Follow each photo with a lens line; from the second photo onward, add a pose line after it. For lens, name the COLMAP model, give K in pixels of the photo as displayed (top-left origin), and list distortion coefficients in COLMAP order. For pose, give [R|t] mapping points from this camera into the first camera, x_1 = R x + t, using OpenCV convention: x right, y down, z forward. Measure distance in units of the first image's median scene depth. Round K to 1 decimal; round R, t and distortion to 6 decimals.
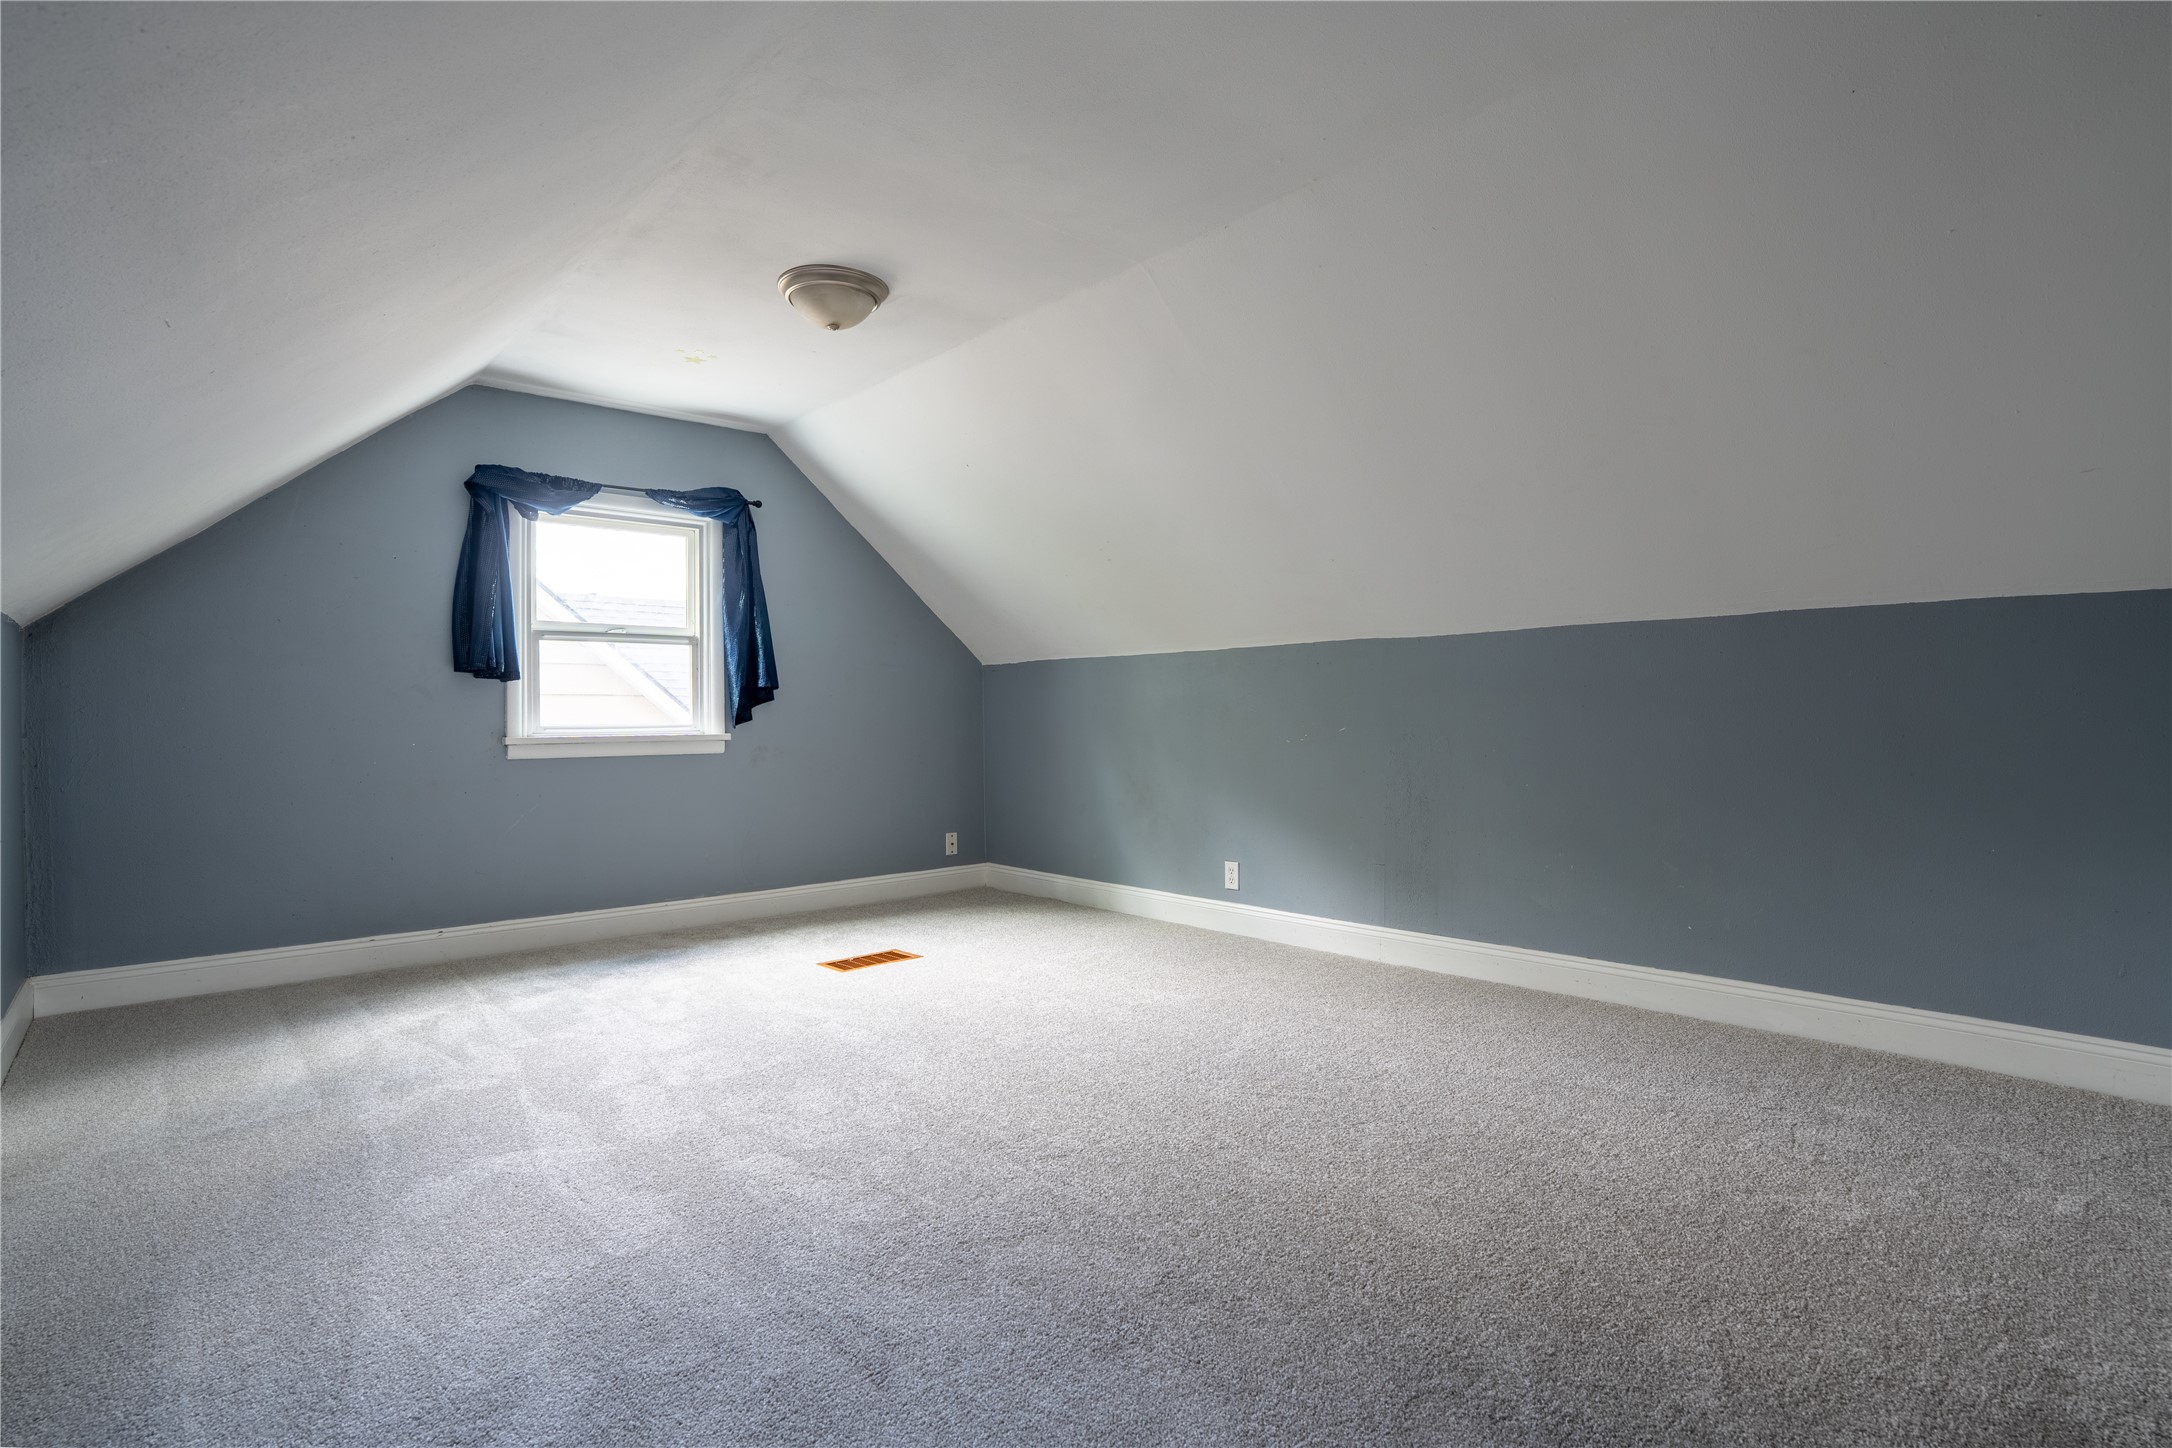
lens RADIAL K [[1016.1, 0, 1086.0], [0, 1016.1, 724.0], [0, 0, 1]] dist [-0.068467, 0.027522]
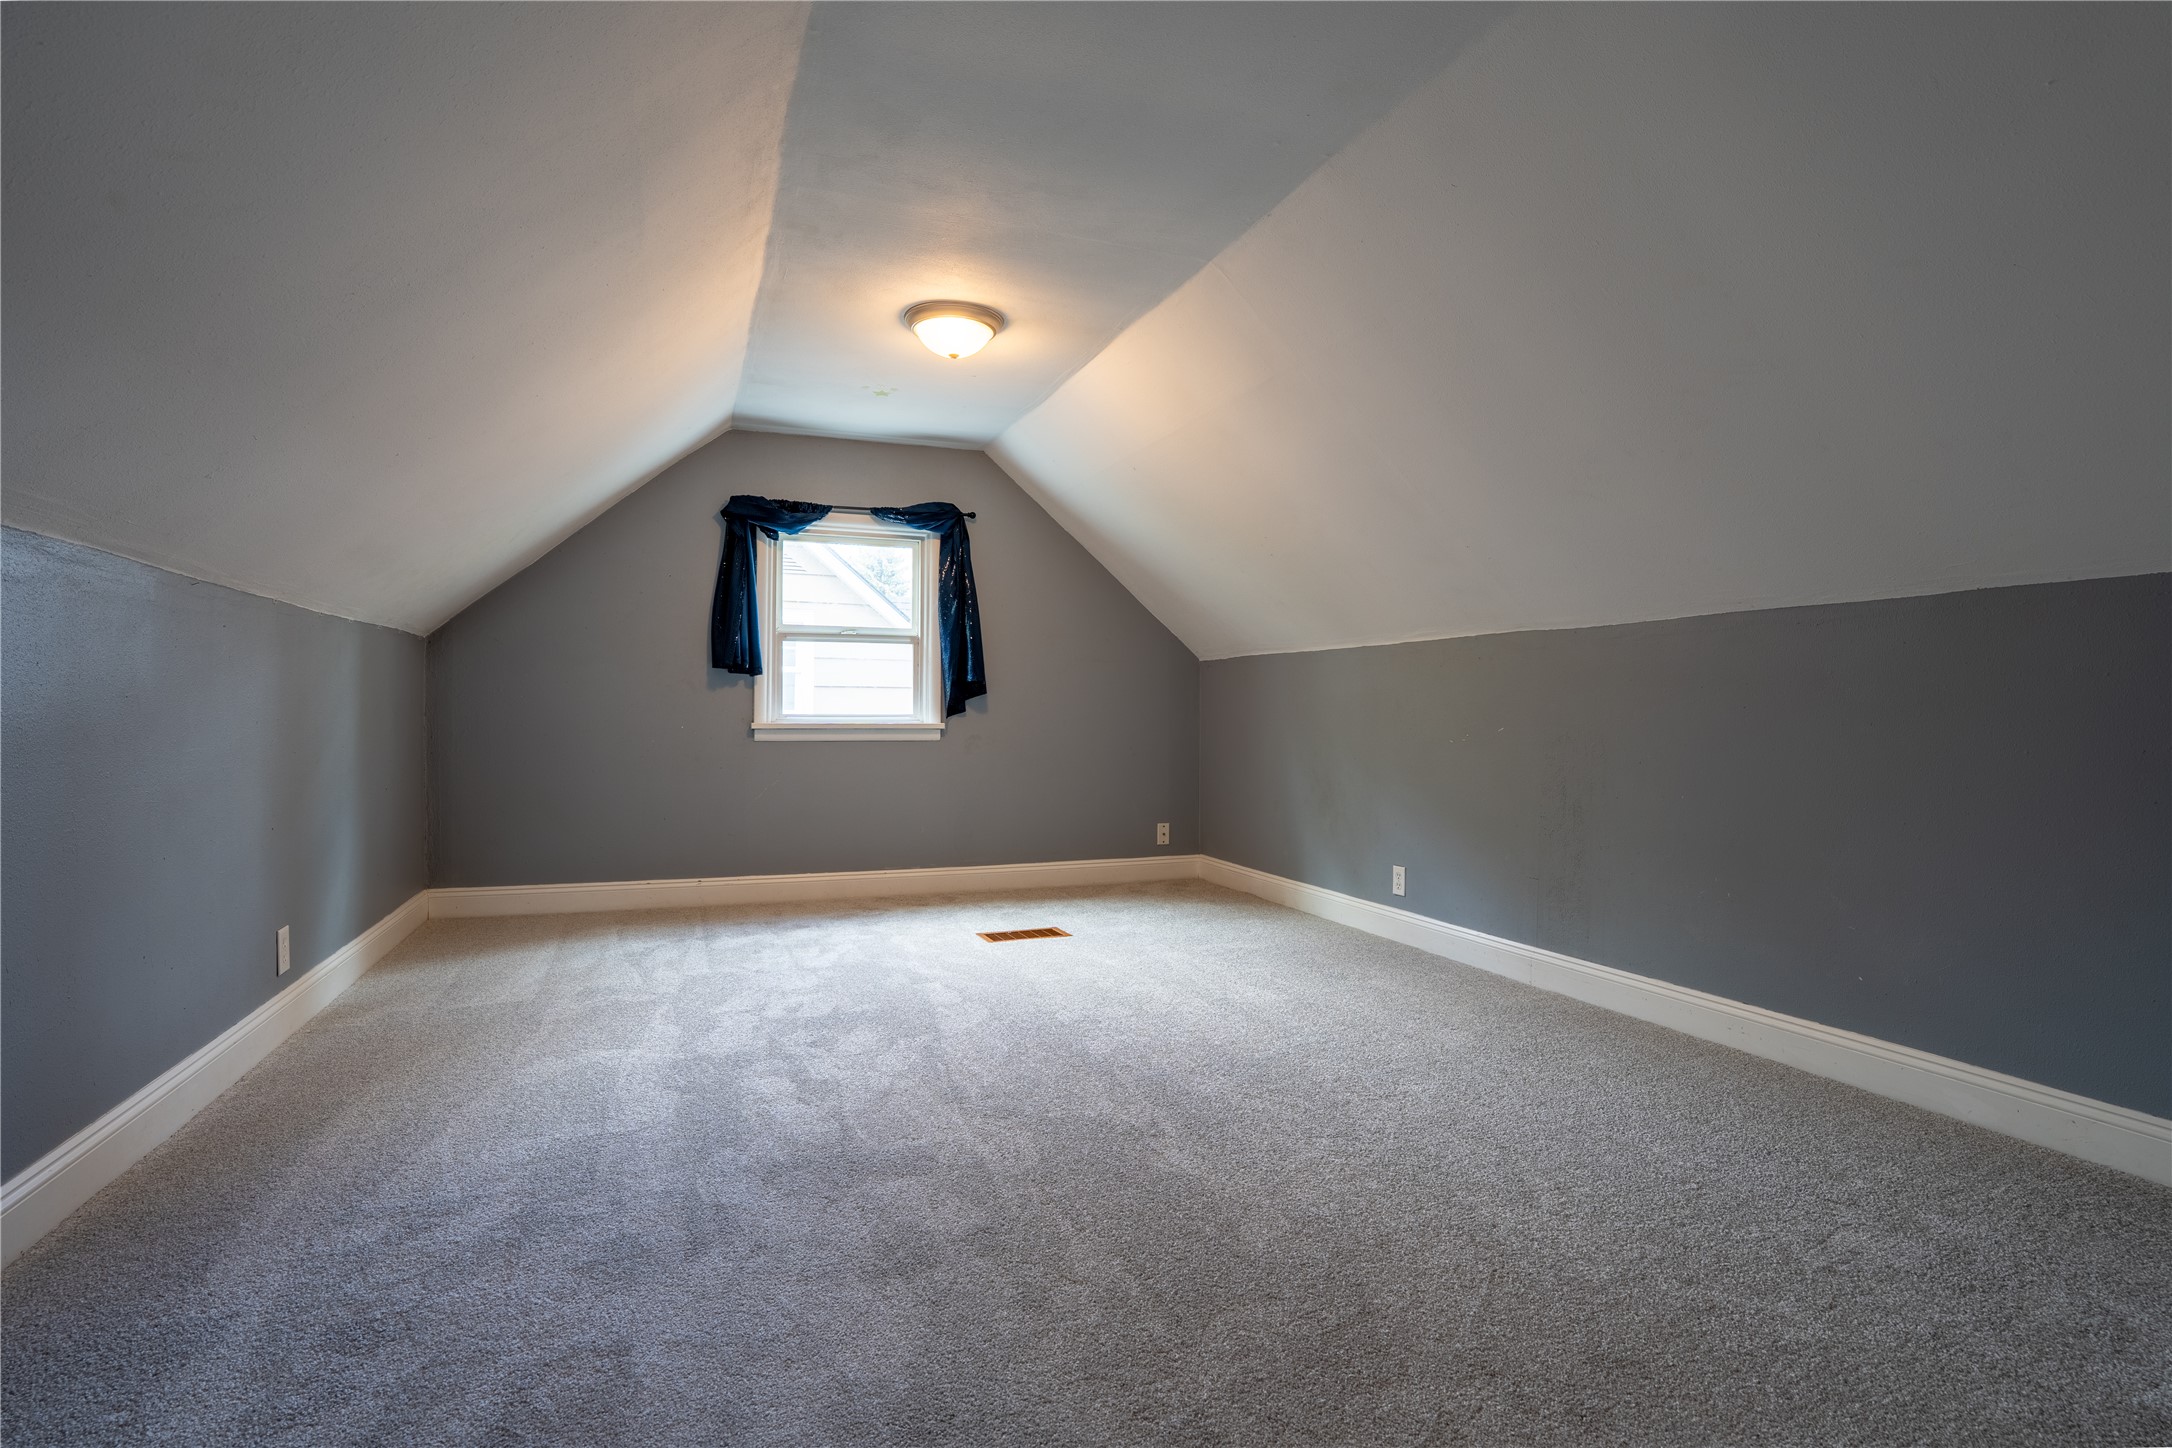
lens RADIAL K [[1016.1, 0, 1086.0], [0, 1016.1, 724.0], [0, 0, 1]] dist [-0.068467, 0.027522]
pose [[0.933902, 0.016971, -0.357127, 0.205152], [-0.014895, 0.999852, 0.008563, -0.001623], [0.357219, -0.002678, 0.934017, 0.009883]]
